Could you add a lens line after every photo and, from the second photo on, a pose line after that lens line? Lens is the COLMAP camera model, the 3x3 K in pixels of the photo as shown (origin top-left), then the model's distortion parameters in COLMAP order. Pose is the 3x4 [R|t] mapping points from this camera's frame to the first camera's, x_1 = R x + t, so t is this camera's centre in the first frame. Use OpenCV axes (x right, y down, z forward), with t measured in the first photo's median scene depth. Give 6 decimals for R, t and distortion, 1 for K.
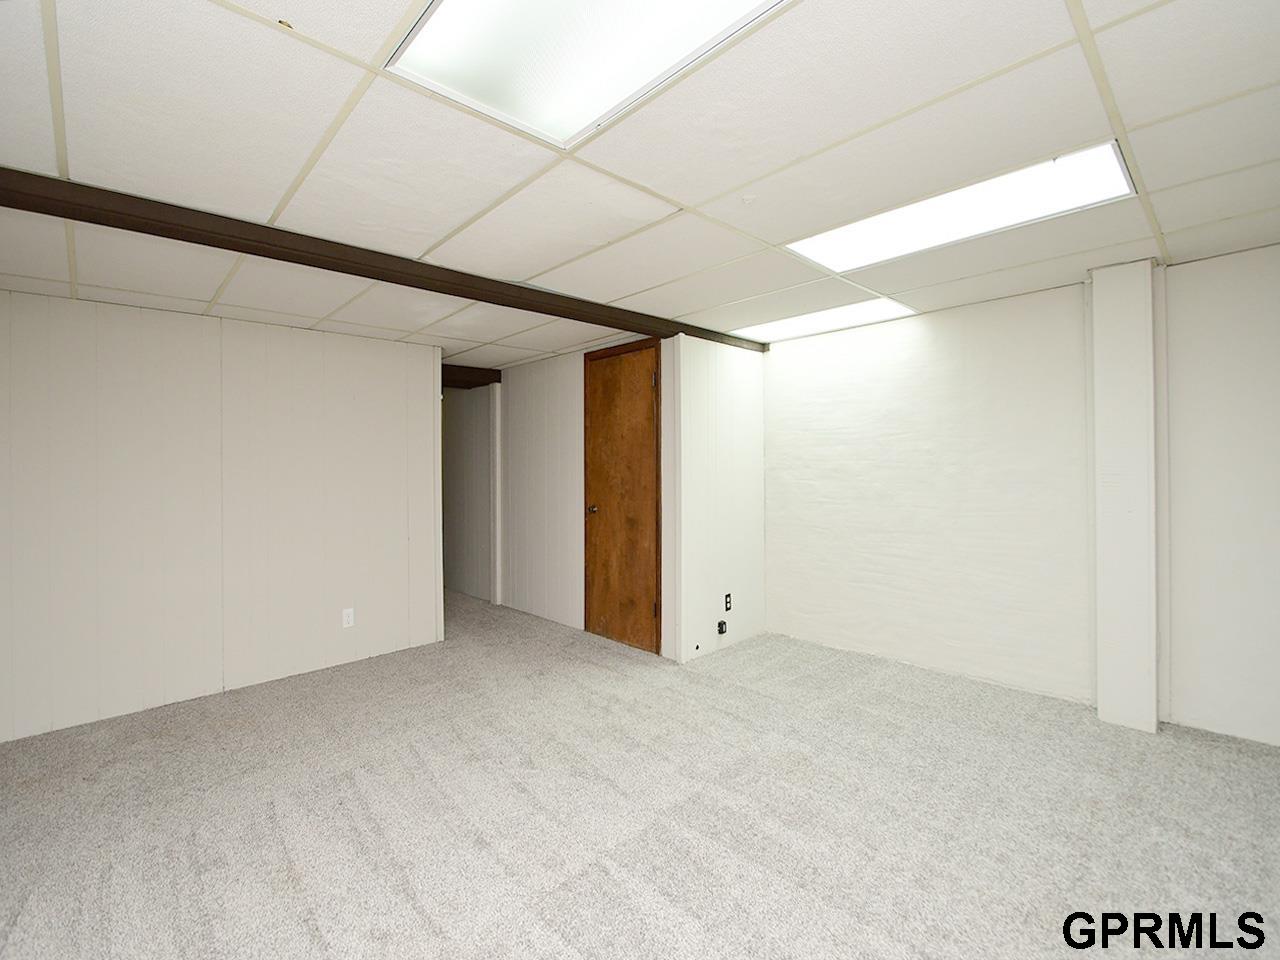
lens RADIAL K [[584.2, 0, 646.7], [0, 584.2, 480.4], [0, 0, 1]] dist [0.017679, -0.014948]
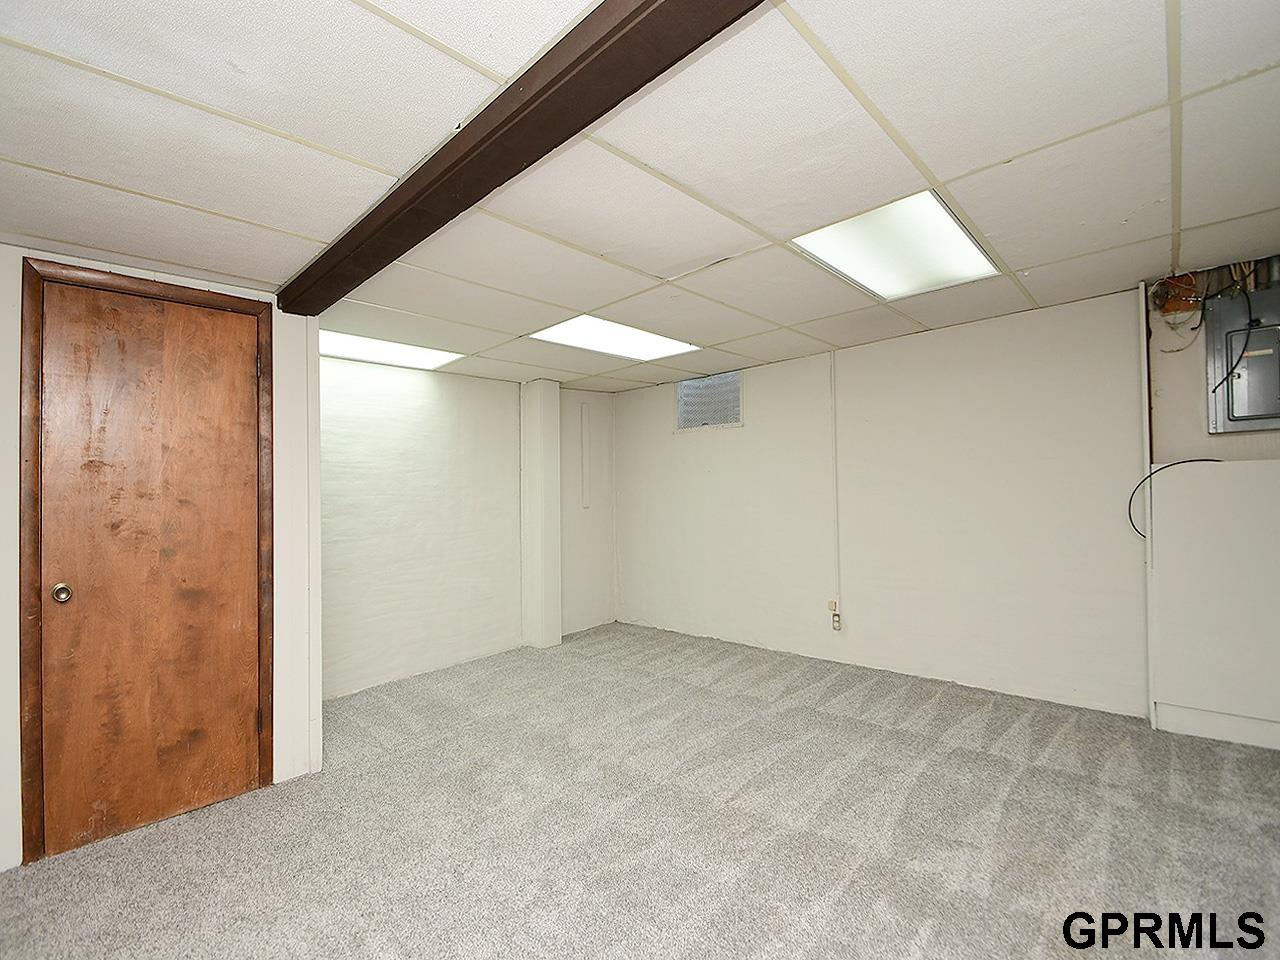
lens RADIAL K [[584.2, 0, 646.7], [0, 584.2, 480.4], [0, 0, 1]] dist [0.017679, -0.014948]
pose [[-0.072198, 0.022497, 0.997137, -0.655974], [0.035557, 0.999168, -0.019968, -0.016722], [-0.996756, 0.034014, -0.072938, 0.590106]]
